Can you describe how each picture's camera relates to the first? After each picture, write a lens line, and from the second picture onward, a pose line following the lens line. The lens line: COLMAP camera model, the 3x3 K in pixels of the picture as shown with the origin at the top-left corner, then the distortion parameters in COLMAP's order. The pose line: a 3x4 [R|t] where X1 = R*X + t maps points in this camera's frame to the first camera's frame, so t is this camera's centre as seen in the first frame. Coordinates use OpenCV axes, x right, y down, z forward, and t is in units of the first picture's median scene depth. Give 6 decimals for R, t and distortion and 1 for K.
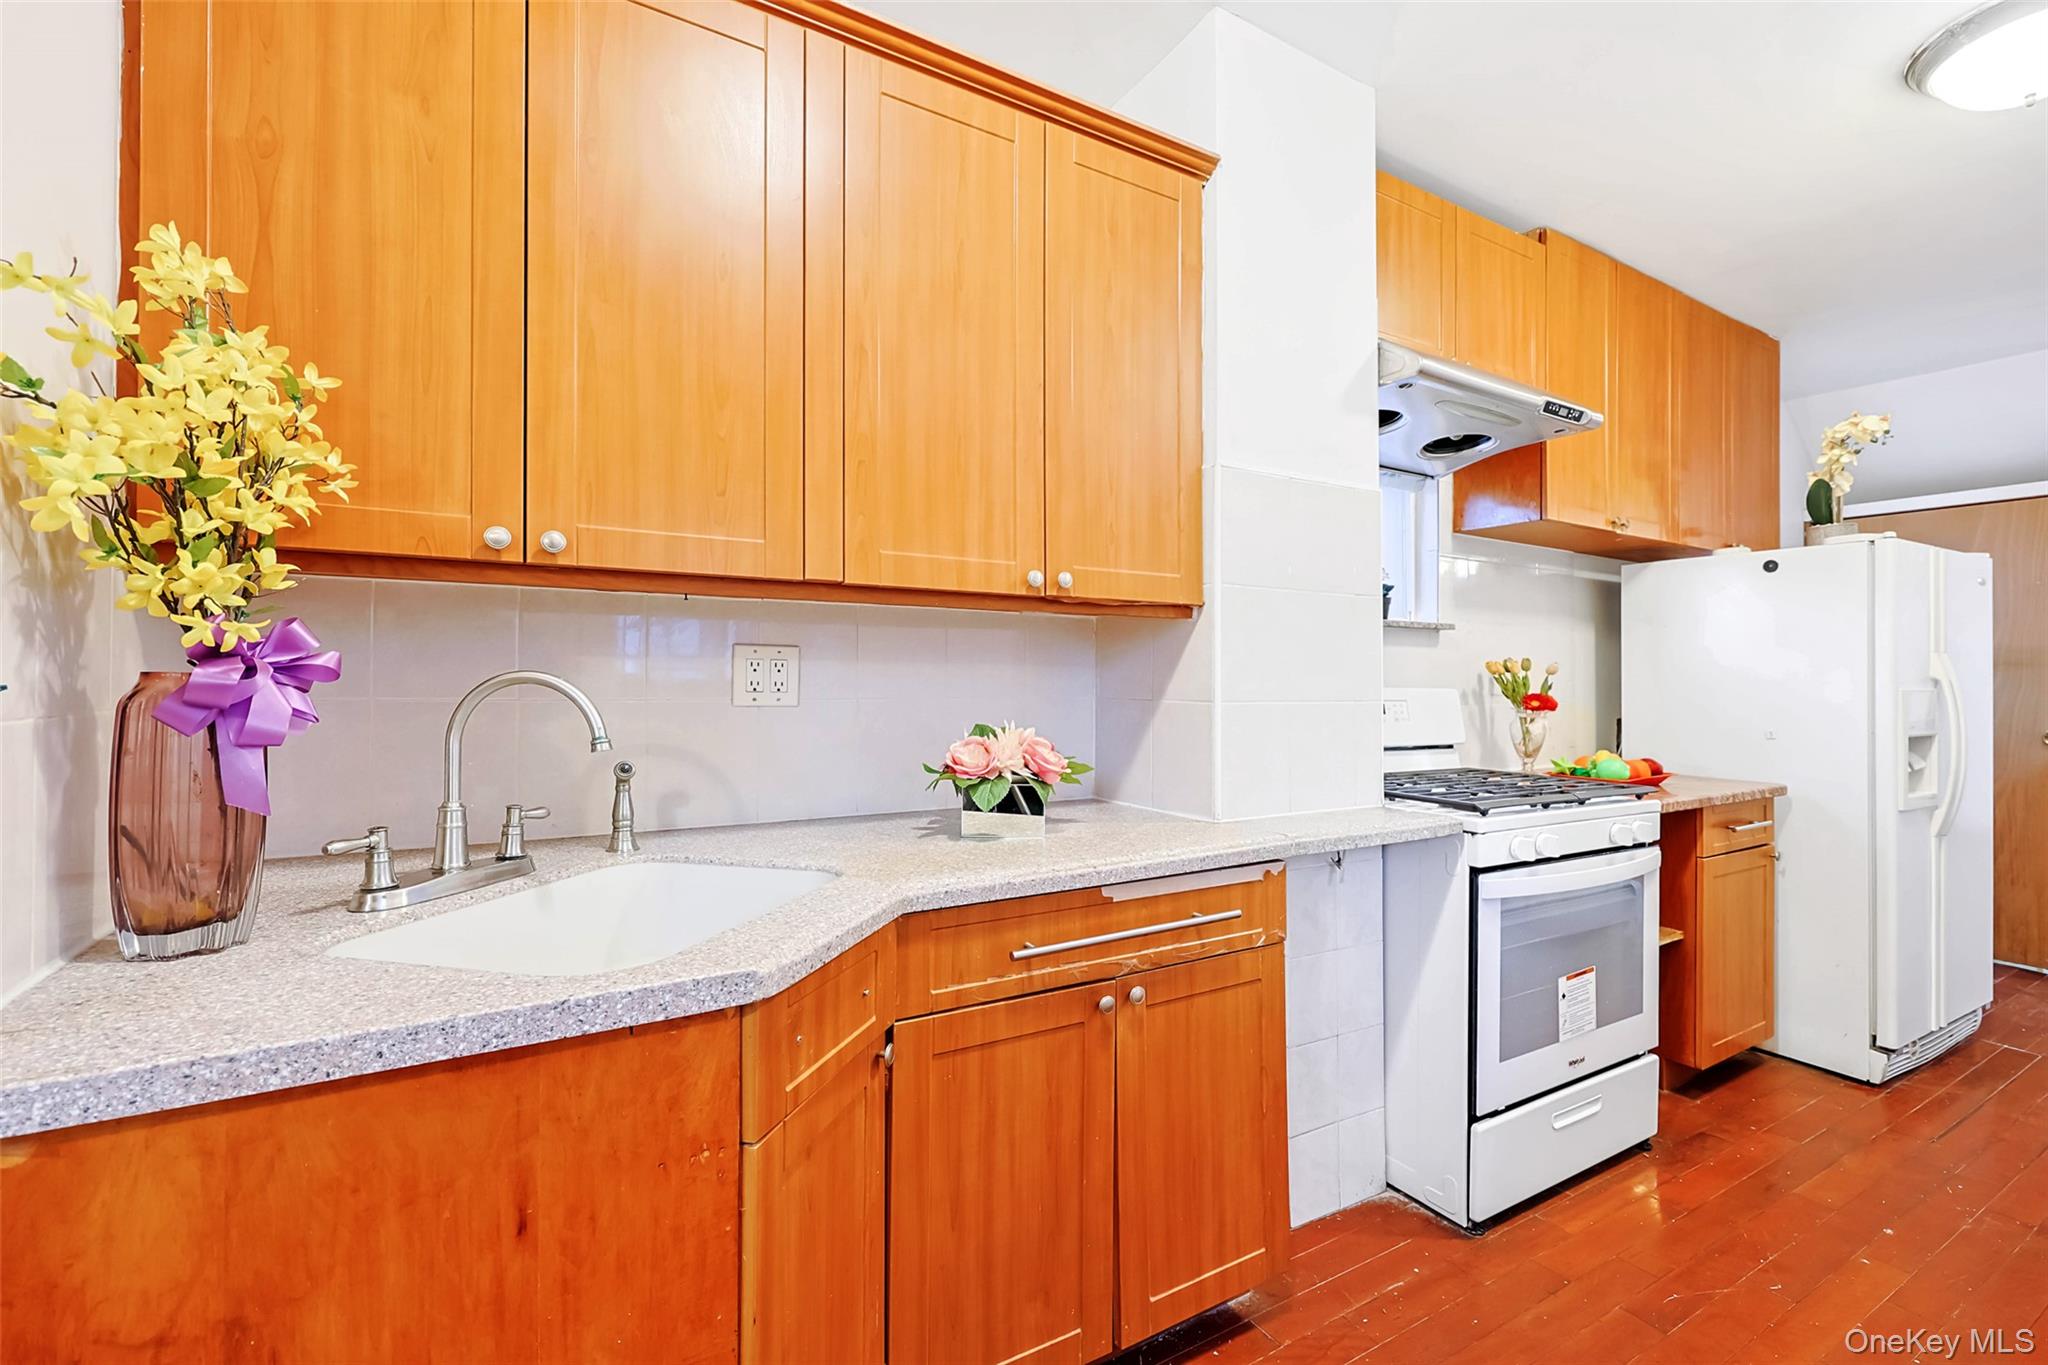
lens RADIAL K [[892.5, 0, 1059.5], [0, 892.5, 671.7], [0, 0, 1]] dist [0.001108, -0.000655]
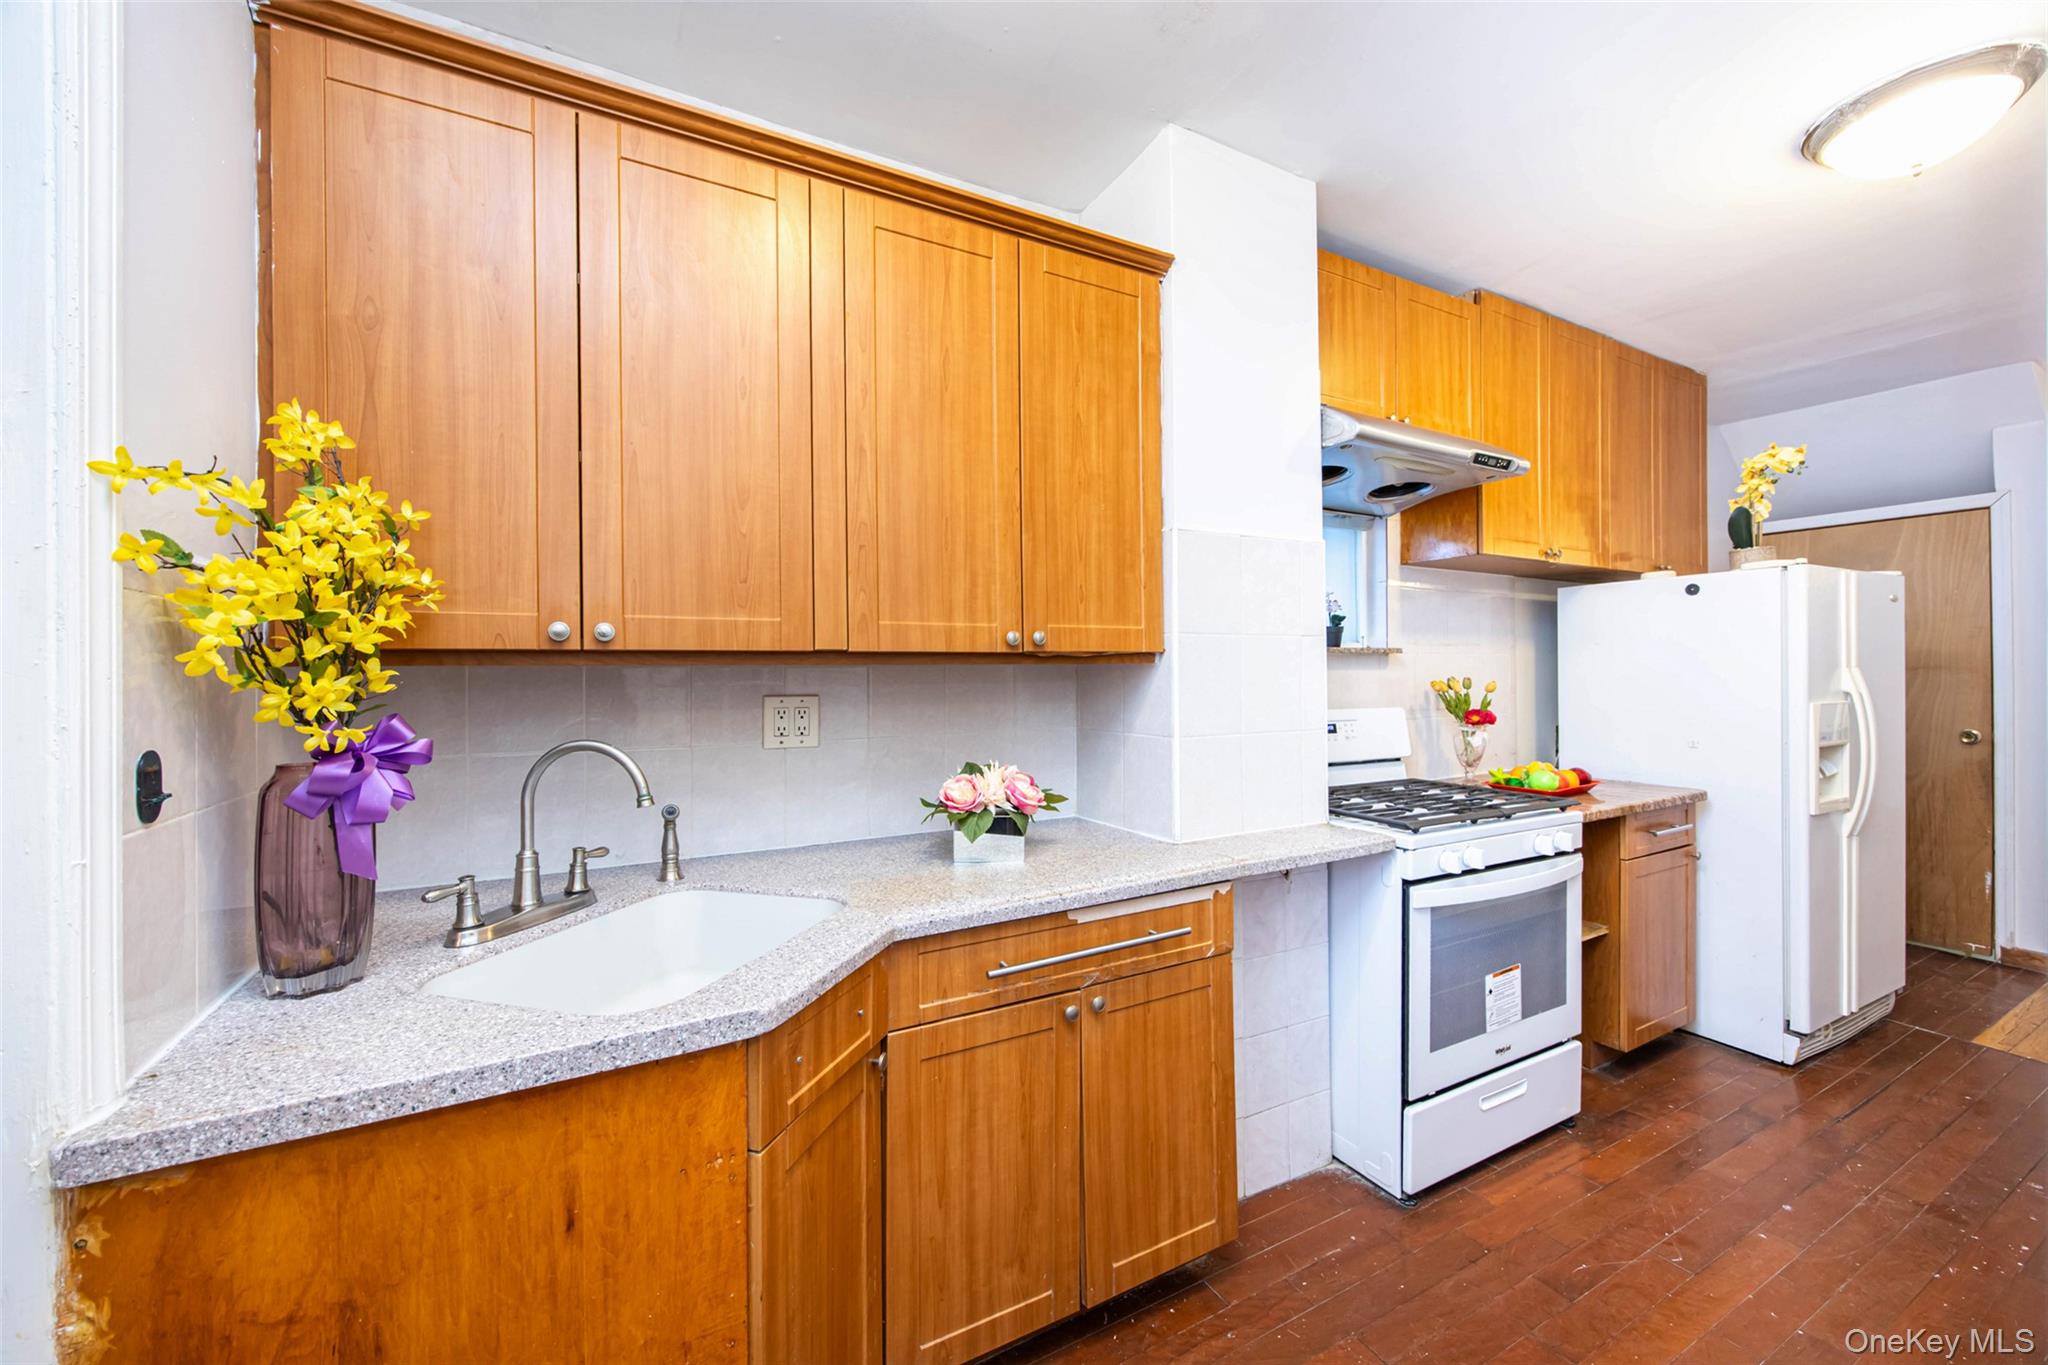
lens RADIAL K [[785.8, 0, 1034.0], [0, 785.8, 669.5], [0, 0, 1]] dist [-0.002043, -0.000019]
pose [[0.998393, -0.020542, -0.052816, 0.063240], [0.020602, 0.999788, 0.000601, -0.075044], [0.052793, -0.001688, 0.998604, -0.029814]]
